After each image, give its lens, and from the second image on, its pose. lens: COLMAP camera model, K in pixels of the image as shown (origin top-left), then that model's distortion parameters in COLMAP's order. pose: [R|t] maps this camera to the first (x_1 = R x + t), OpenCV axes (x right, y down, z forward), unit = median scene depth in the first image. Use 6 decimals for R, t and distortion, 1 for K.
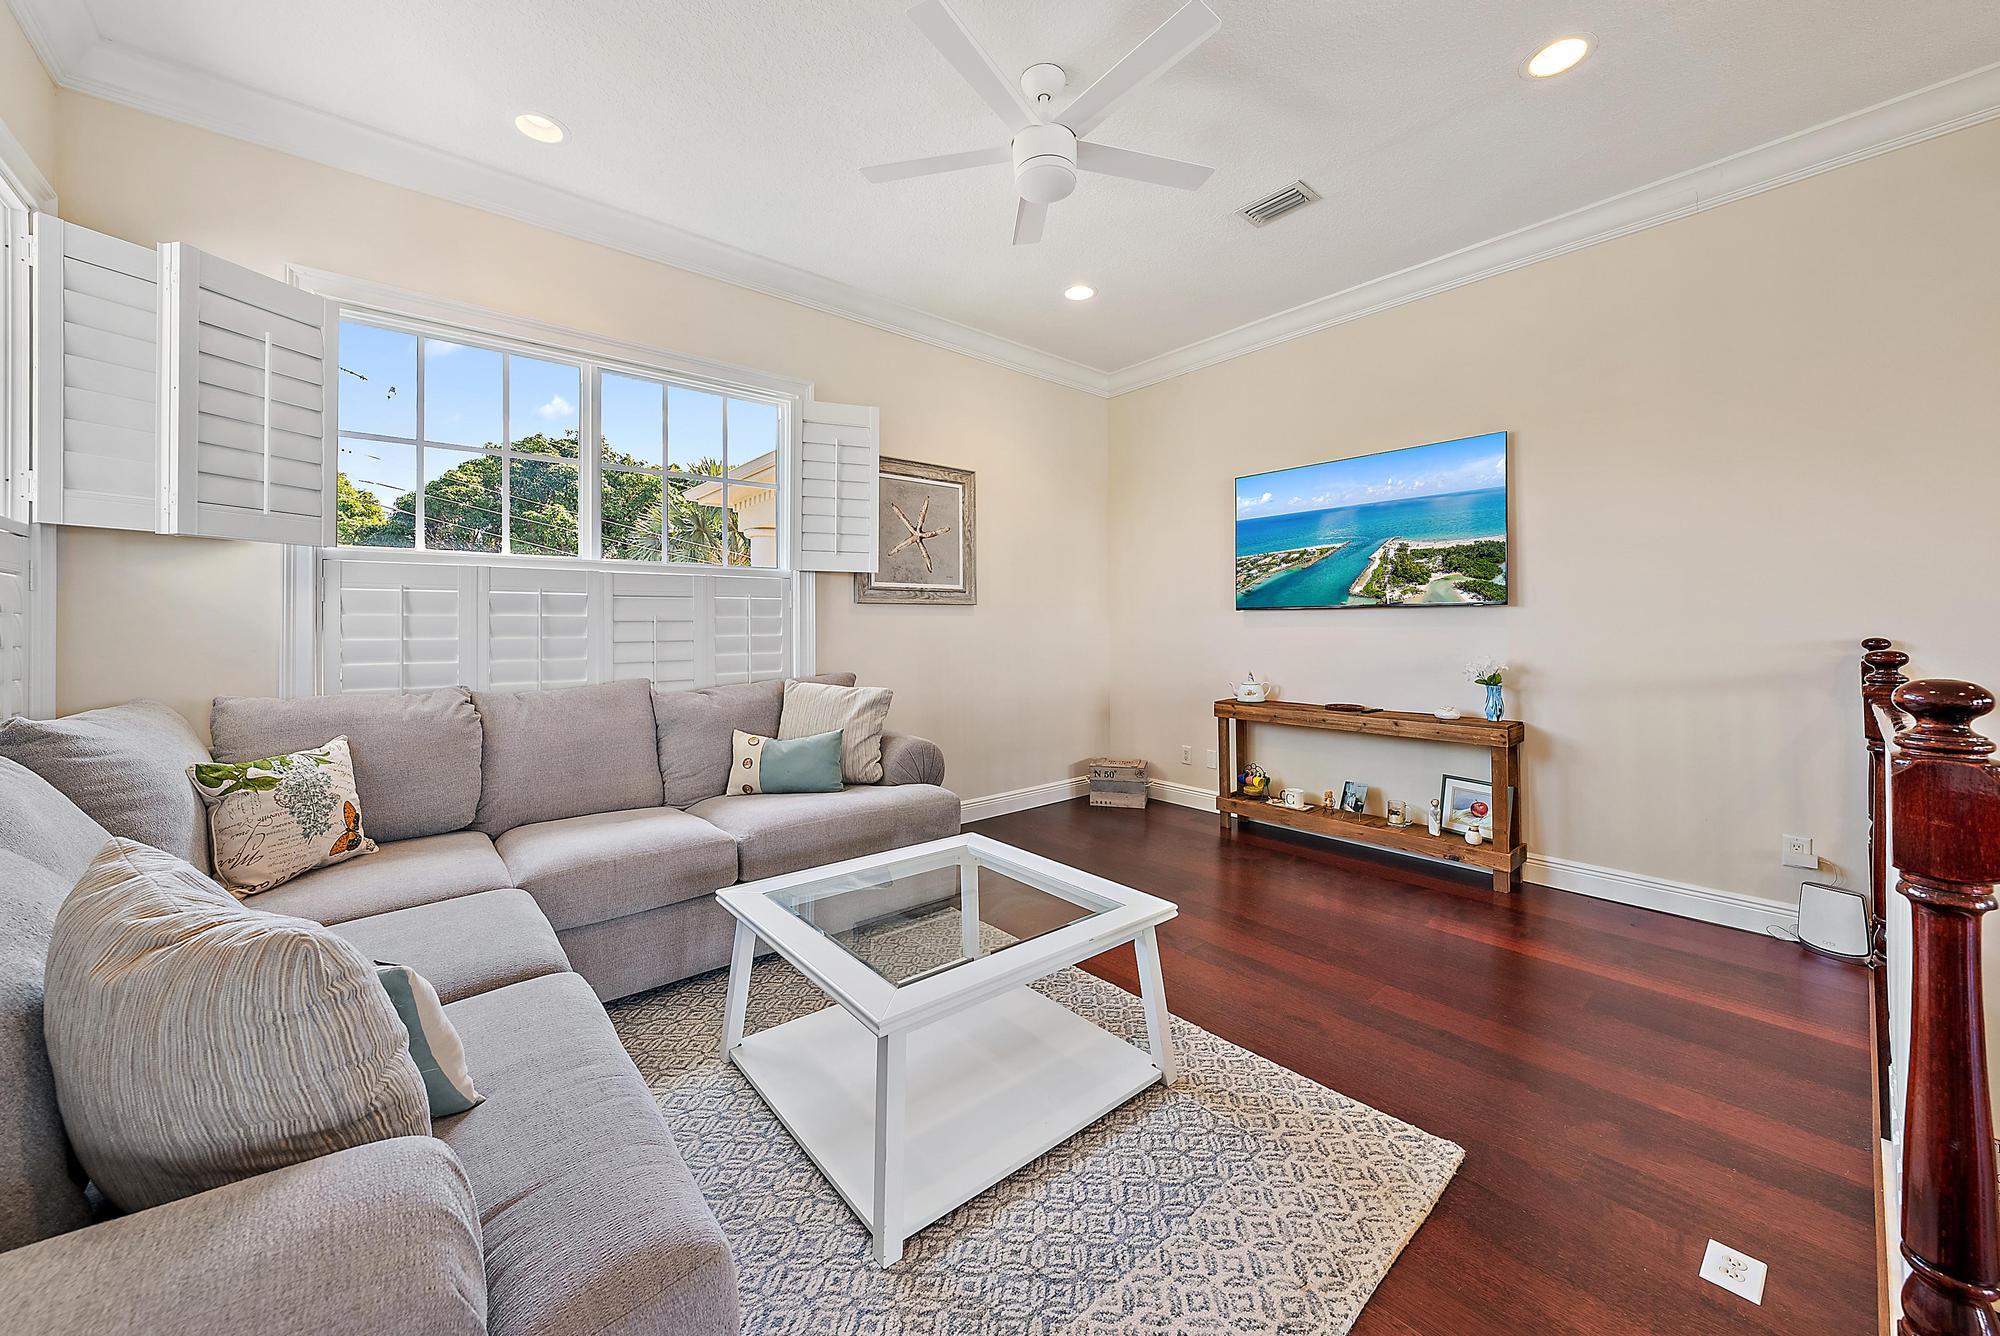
lens RADIAL K [[729.2, 0, 1008.9], [0, 729.2, 617.6], [0, 0, 1]] dist [-0.005718, 0.000083]
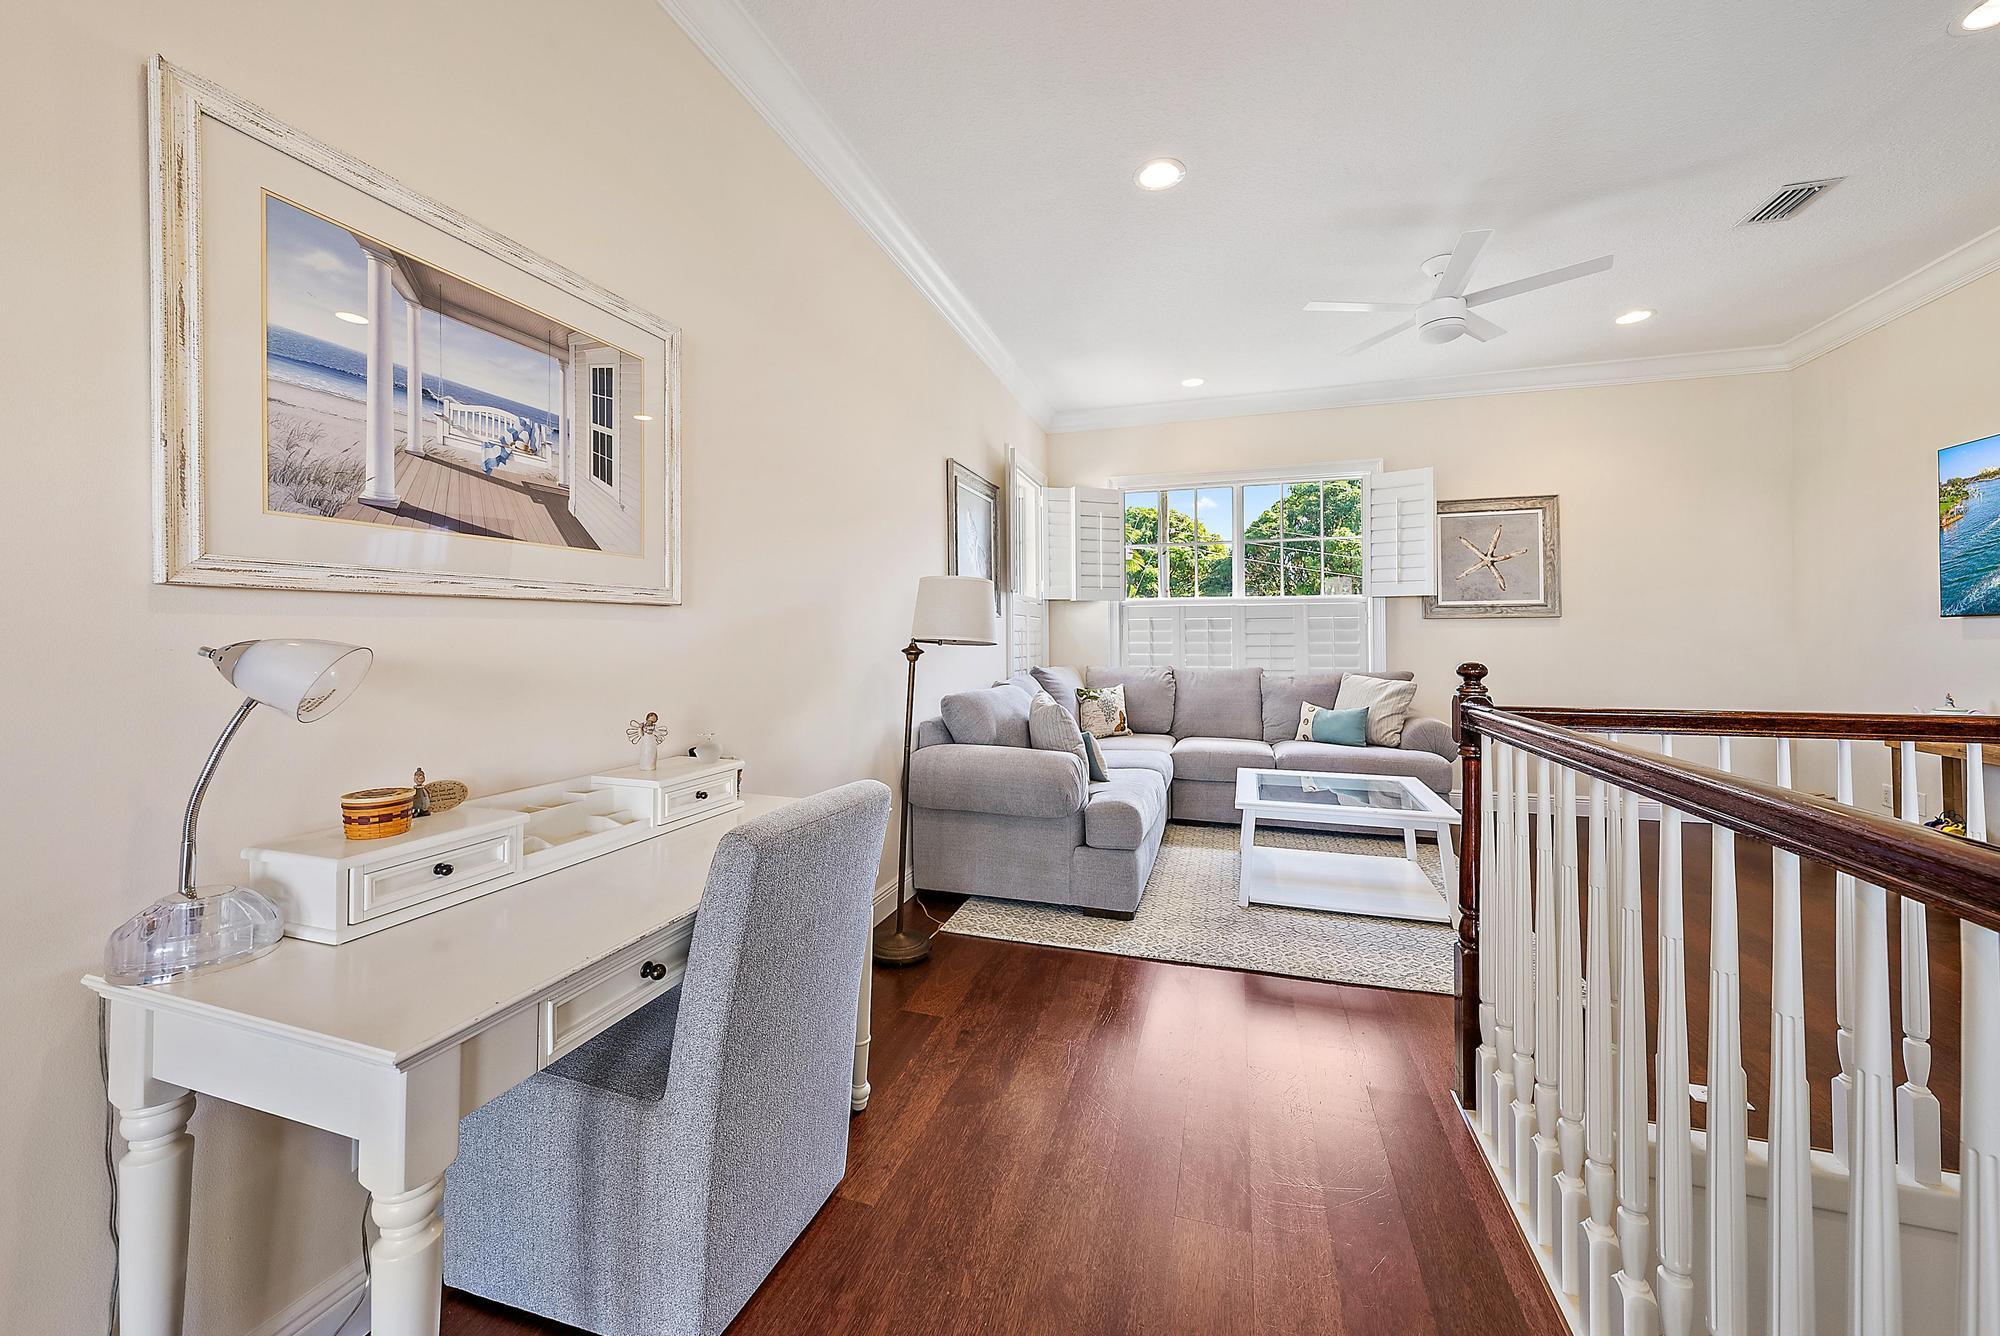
lens RADIAL K [[738.8, 0, 1004.0], [0, 738.8, 640.5], [0, 0, 1]] dist [0.000011, -0.000001]
pose [[0.522235, 0.006256, -0.852778, 0.648365], [0.009773, 0.999864, 0.013320, -0.007666], [0.852745, -0.015290, 0.522103, -0.398346]]
